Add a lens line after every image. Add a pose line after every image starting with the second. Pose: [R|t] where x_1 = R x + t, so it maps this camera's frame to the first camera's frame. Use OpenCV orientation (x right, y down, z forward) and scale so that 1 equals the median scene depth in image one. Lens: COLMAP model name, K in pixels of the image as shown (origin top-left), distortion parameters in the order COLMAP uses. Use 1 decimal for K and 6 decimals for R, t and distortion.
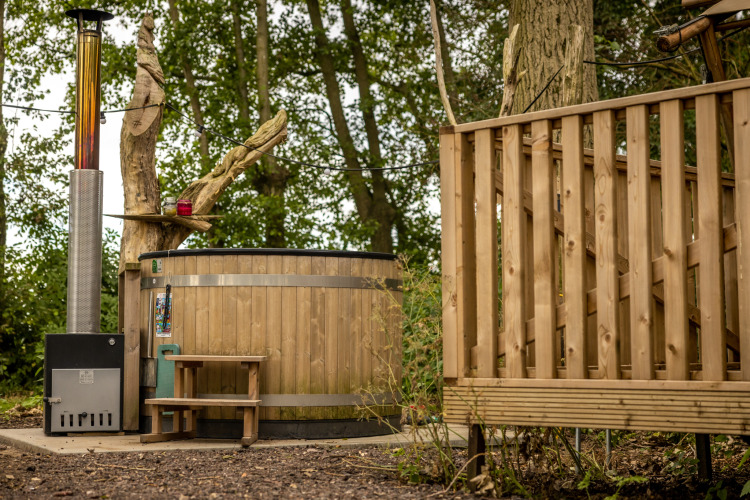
lens RADIAL K [[1274.6, 0, 375.2], [0, 1274.6, 249.7], [0, 0, 1]] dist [0.064549, 0.000000]
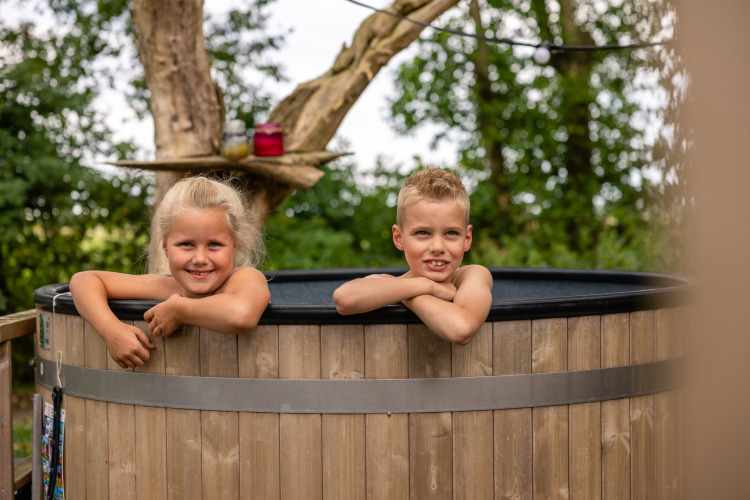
lens RADIAL K [[1274.6, 0, 375.1], [0, 1274.6, 251.2], [0, 0, 1]] dist [0.064549, 0.000000]
pose [[0.960484, -0.004125, -0.278306, 0.029041], [0.033220, 0.994442, 0.099909, -0.038610], [0.276347, -0.105207, 0.955282, 0.538135]]
